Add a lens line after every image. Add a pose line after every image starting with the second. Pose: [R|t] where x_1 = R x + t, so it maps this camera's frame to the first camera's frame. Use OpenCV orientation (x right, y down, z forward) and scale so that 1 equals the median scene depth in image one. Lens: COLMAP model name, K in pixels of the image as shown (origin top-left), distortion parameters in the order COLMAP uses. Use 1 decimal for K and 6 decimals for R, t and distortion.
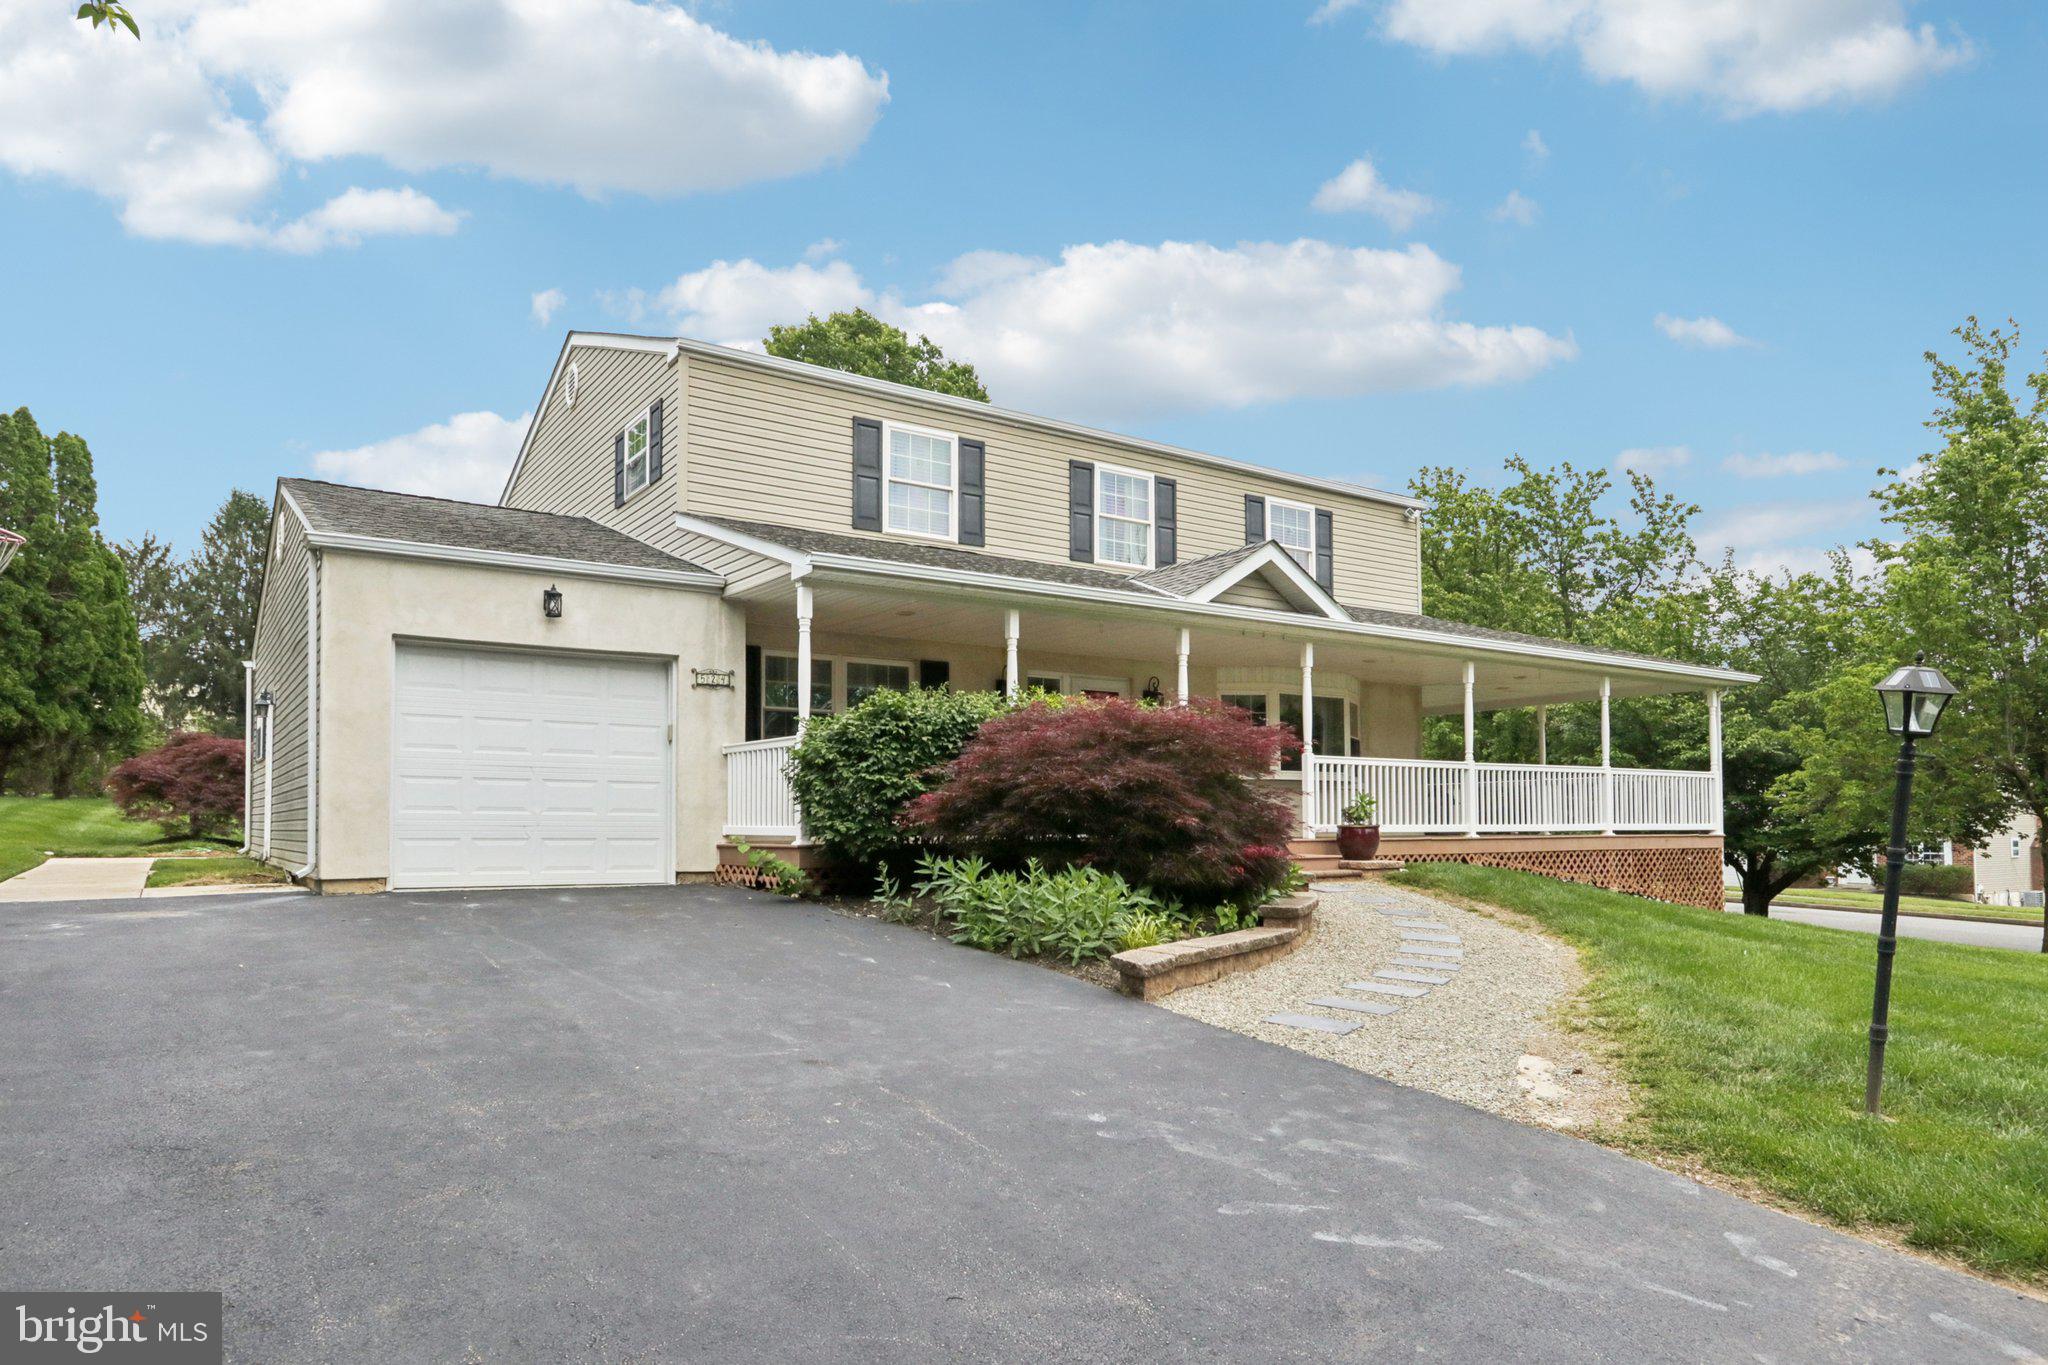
lens RADIAL K [[1276.3, 0, 1043.6], [0, 1276.3, 778.7], [0, 0, 1]] dist [0.008110, -0.004055]
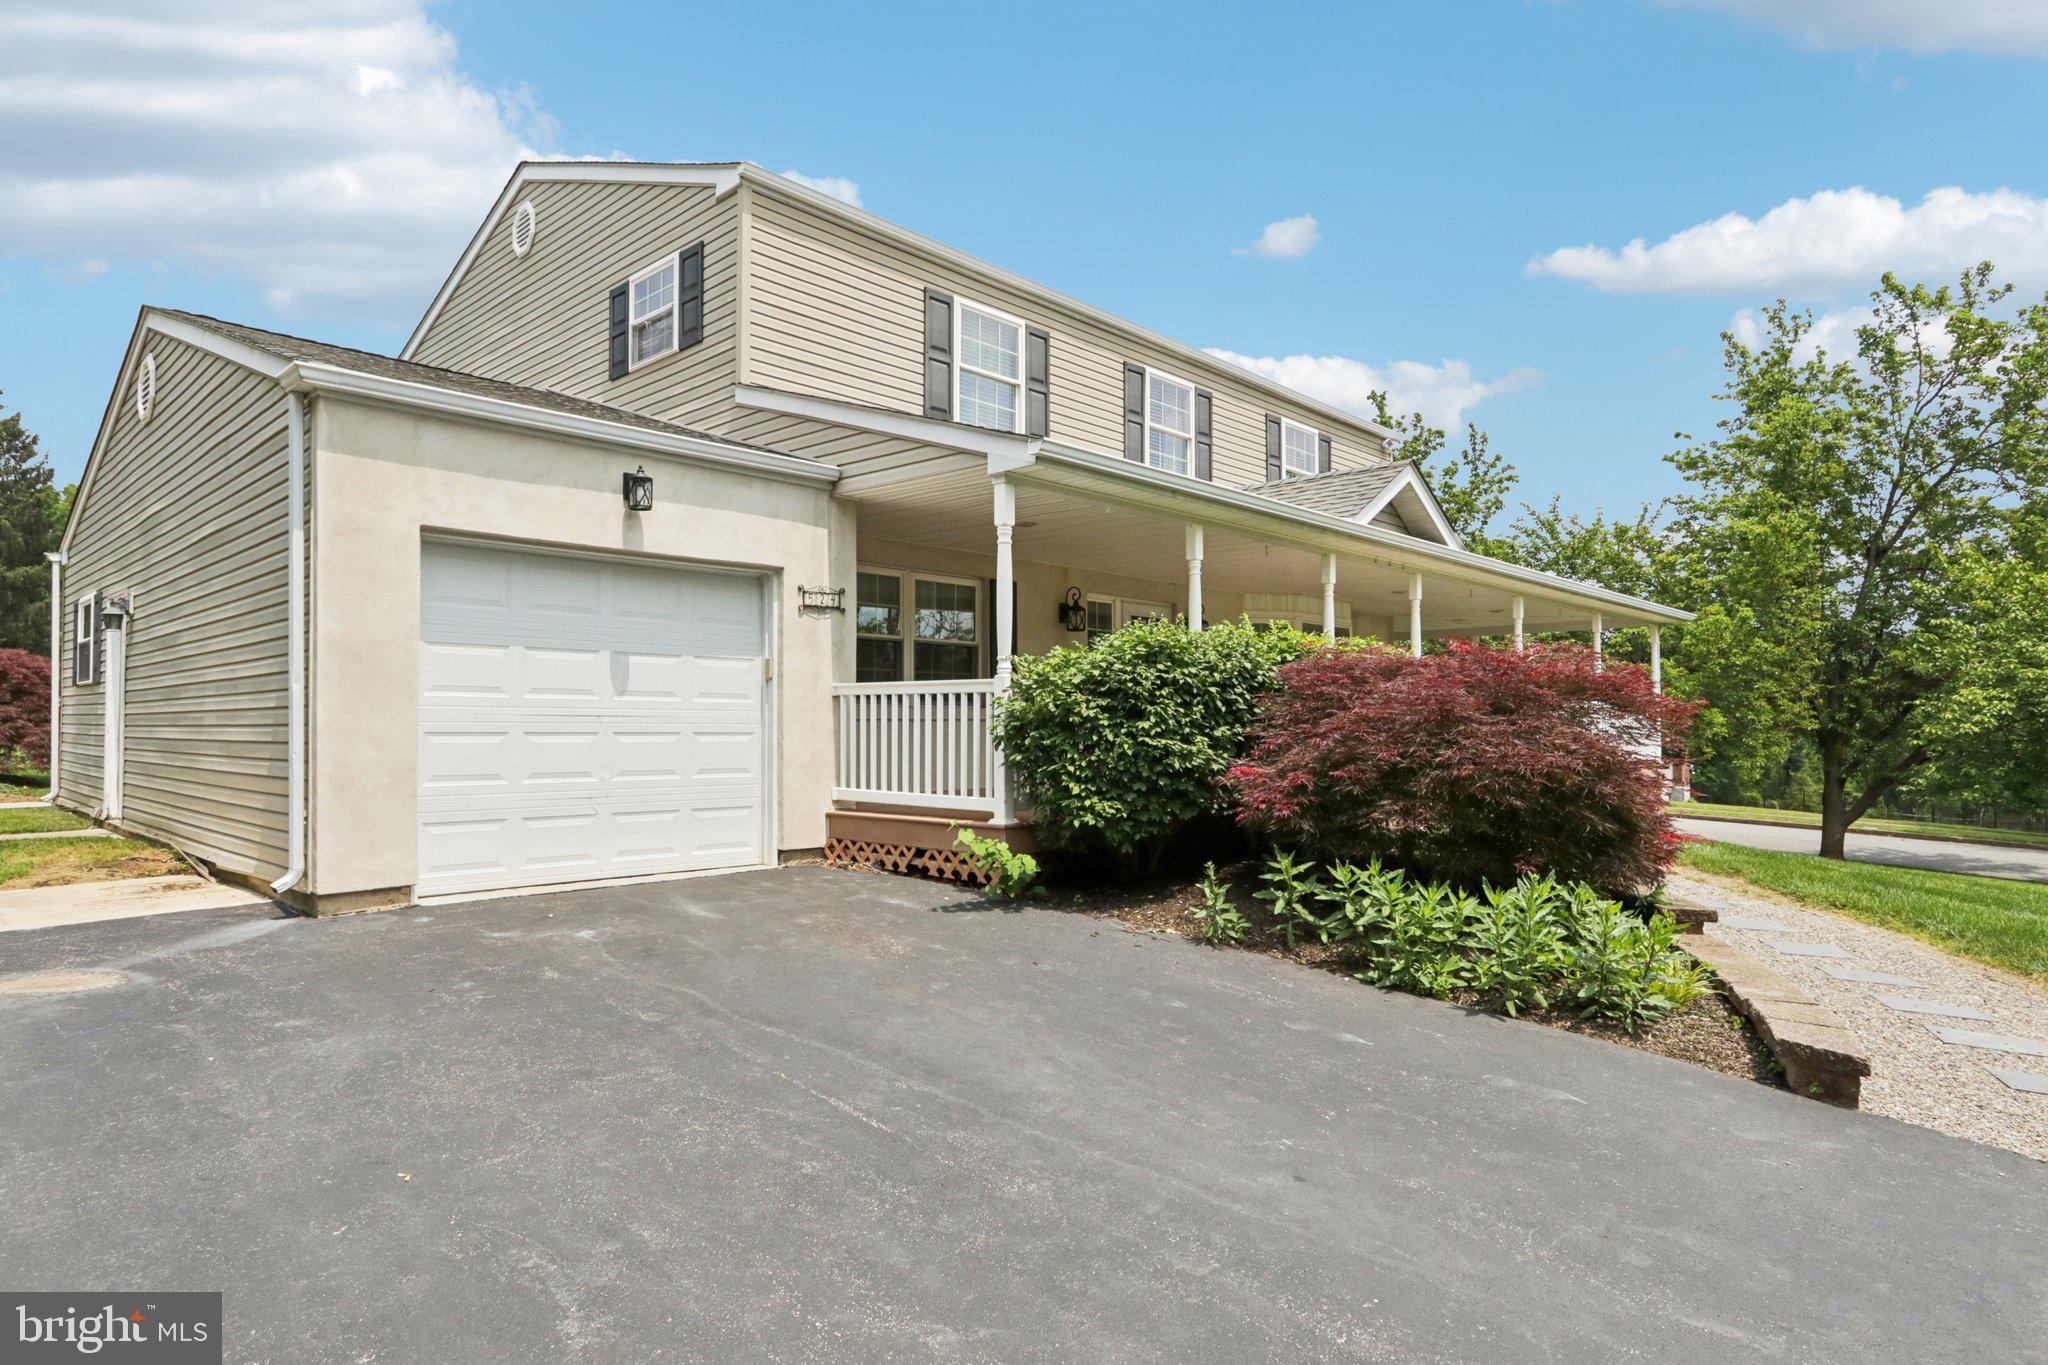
lens RADIAL K [[1122.9, 0, 1026.6], [0, 1122.9, 693.3], [0, 0, 1]] dist [-0.004872, 0.002456]
pose [[0.974648, 0.006008, 0.223661, -0.292433], [-0.008864, 0.999891, 0.011767, -0.030386], [-0.223566, -0.013451, 0.974596, 0.308756]]
